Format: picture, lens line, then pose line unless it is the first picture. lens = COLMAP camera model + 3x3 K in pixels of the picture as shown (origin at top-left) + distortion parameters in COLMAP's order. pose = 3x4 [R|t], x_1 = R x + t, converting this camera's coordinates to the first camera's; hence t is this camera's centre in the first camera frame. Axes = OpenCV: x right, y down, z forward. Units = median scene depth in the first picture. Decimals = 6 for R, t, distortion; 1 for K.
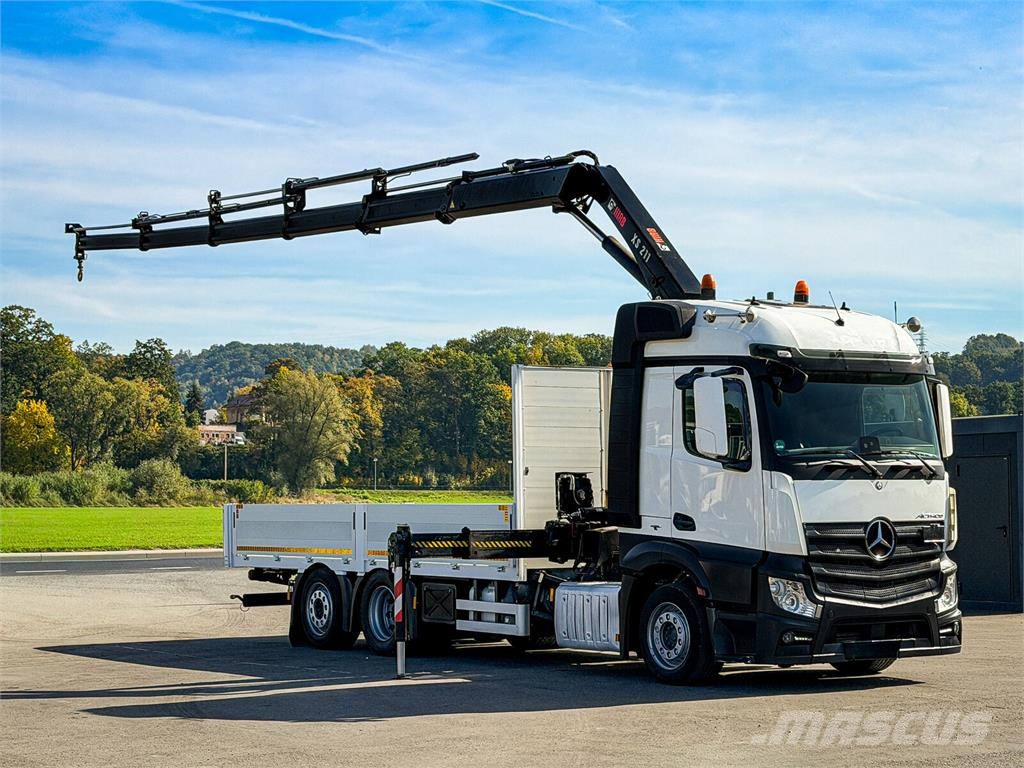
lens RADIAL K [[2190.2, 0, 508.9], [0, 2190.2, 423.6], [0, 0, 1]] dist [0.380500, -4.151998]
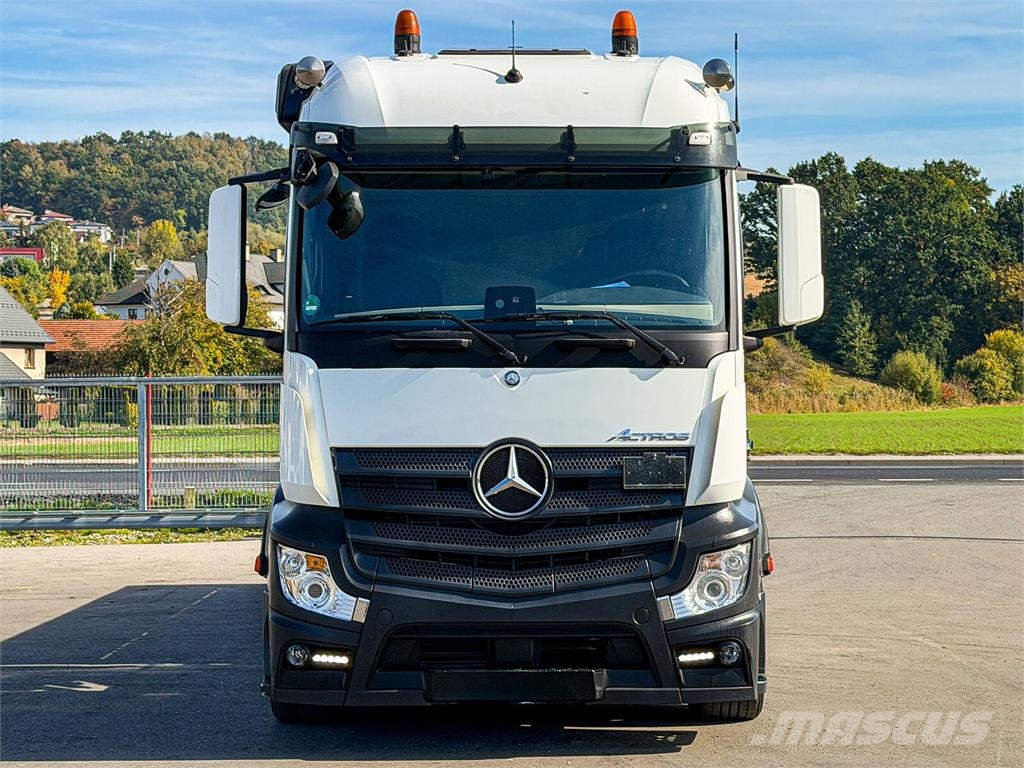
lens RADIAL K [[2333.0, 0, 552.1], [0, 2333.0, 383.6], [0, 0, 1]] dist [0.127994, 0.179675]
pose [[0.813999, 0.000871, -0.580865, 0.477428], [0.017678, 0.999499, 0.026271, 0.014035], [0.580597, -0.031652, 0.813576, 0.522908]]
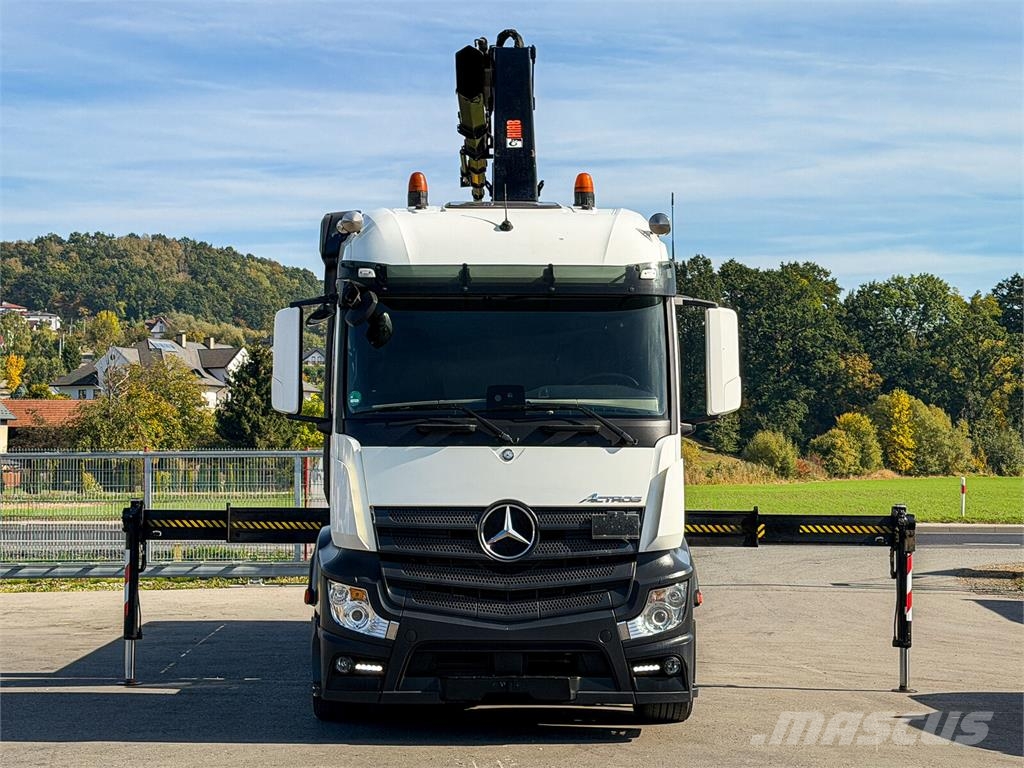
lens RADIAL K [[2087.6, 0, 441.0], [0, 2087.6, 366.4], [0, 0, 1]] dist [0.170219, -0.215370]
pose [[0.812823, -0.019927, -0.582170, 0.512209], [0.012146, 0.999777, -0.017263, 0.010655], [0.582384, 0.006961, 0.812884, 0.425733]]
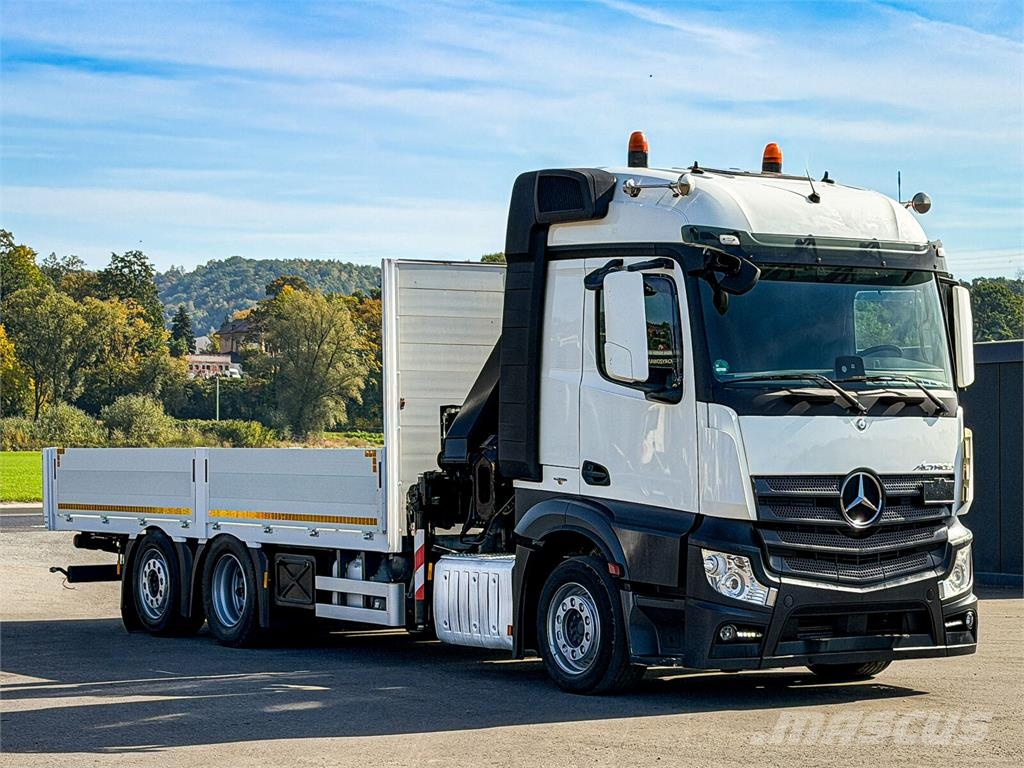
lens RADIAL K [[2577.9, 0, 514.5], [0, 2577.9, 520.6], [0, 0, 1]] dist [0.078528, 0.342459]
pose [[0.999732, 0.006614, -0.022199, 0.069503], [-0.005193, 0.997970, 0.063472, 0.006122], [0.022574, -0.063340, 0.997737, 0.142929]]
